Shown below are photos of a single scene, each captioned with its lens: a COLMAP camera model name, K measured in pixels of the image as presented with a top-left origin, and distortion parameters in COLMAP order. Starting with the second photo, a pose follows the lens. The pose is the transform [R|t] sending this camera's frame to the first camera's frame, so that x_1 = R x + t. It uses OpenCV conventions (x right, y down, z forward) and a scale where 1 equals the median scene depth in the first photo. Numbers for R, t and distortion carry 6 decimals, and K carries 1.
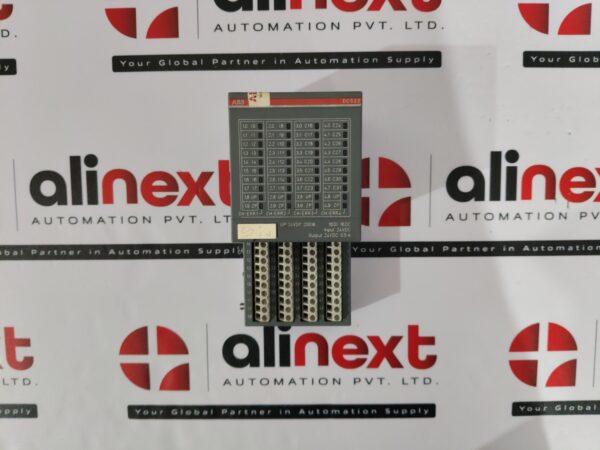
lens RADIAL K [[535.4, 0, 299.5], [0, 535.4, 225.7], [0, 0, 1]] dist [-0.031776, -0.065615]
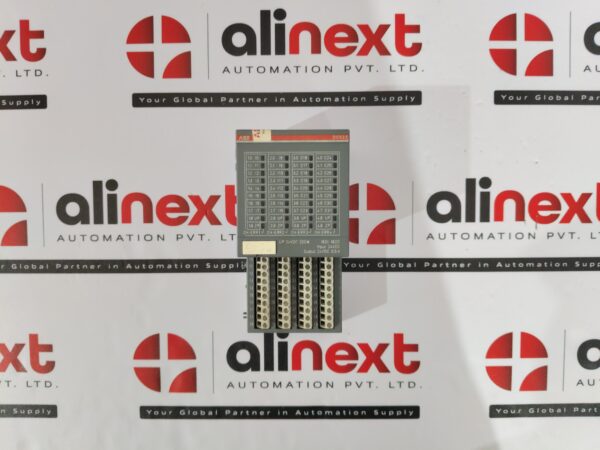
lens RADIAL K [[535.4, 0, 298.1], [0, 535.4, 228.4], [0, 0, 1]] dist [-0.031776, -0.065615]
pose [[0.999987, 0.004575, -0.002332, 0.005567], [-0.004648, 0.999465, -0.032378, 0.004450], [0.002183, 0.032388, 0.999473, -0.124013]]
